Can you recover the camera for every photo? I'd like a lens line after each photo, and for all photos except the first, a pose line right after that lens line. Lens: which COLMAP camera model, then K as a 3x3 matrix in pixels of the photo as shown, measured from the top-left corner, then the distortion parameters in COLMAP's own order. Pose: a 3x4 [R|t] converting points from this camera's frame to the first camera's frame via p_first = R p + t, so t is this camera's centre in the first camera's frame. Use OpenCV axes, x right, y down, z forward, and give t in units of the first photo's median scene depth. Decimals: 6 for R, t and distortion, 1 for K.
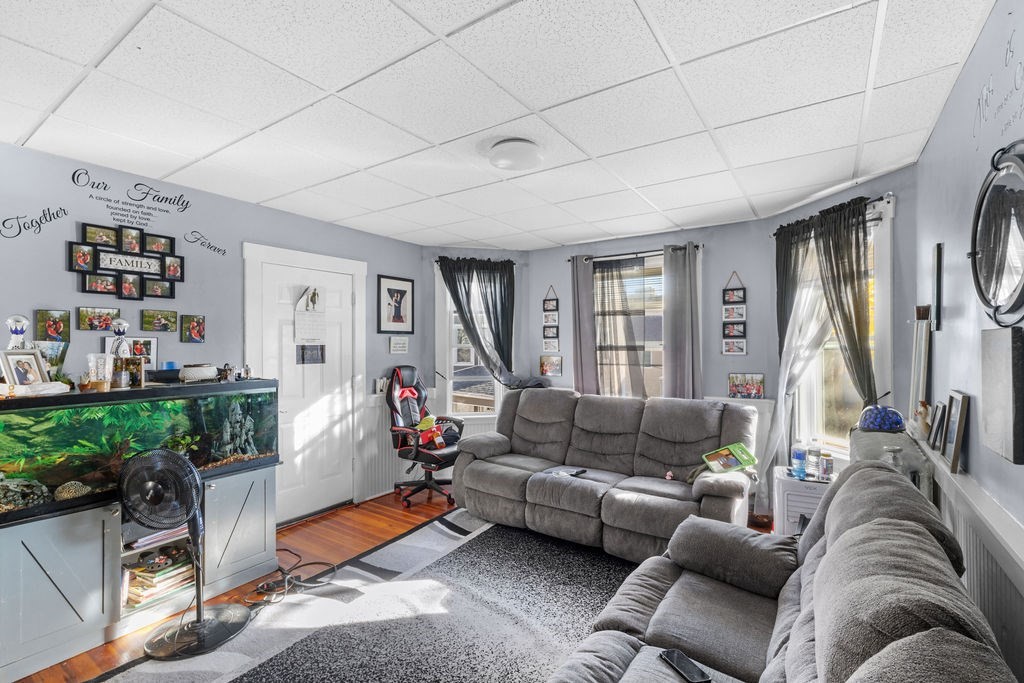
lens RADIAL K [[458.1, 0, 512.0], [0, 458.1, 341.5], [0, 0, 1]] dist [-0.039361, 0.000154]
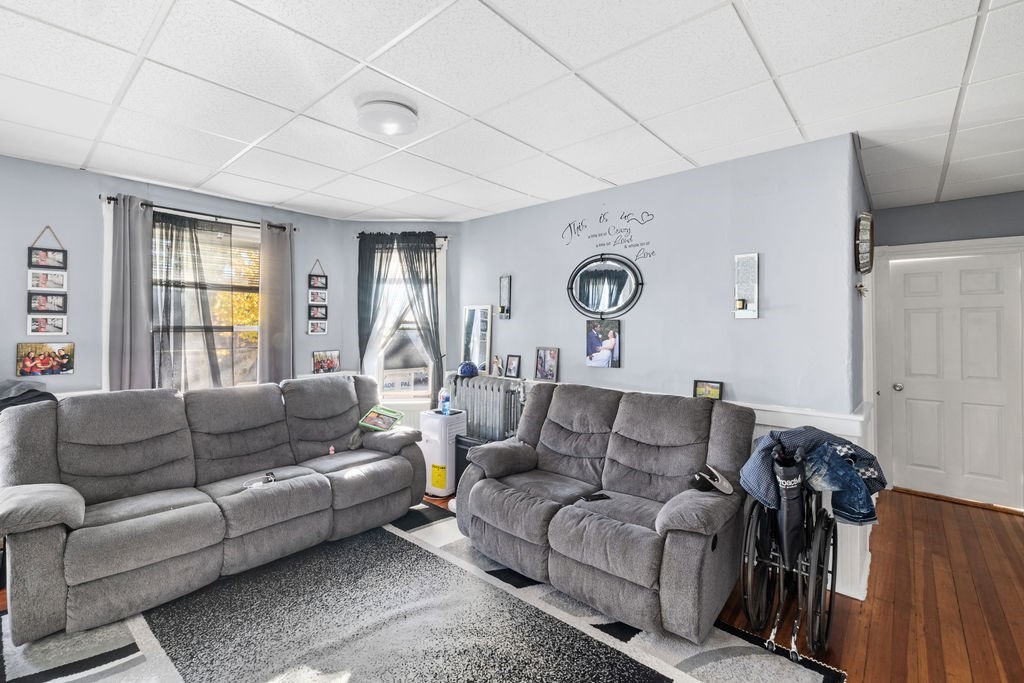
lens RADIAL K [[449.3, 0, 510.4], [0, 449.3, 327.2], [0, 0, 1]] dist [0.001527, 0.000053]
pose [[0.112566, -0.002745, 0.993640, -0.614691], [-0.016282, 0.999857, 0.004606, -0.002130], [-0.993511, -0.016697, 0.112506, 0.454327]]
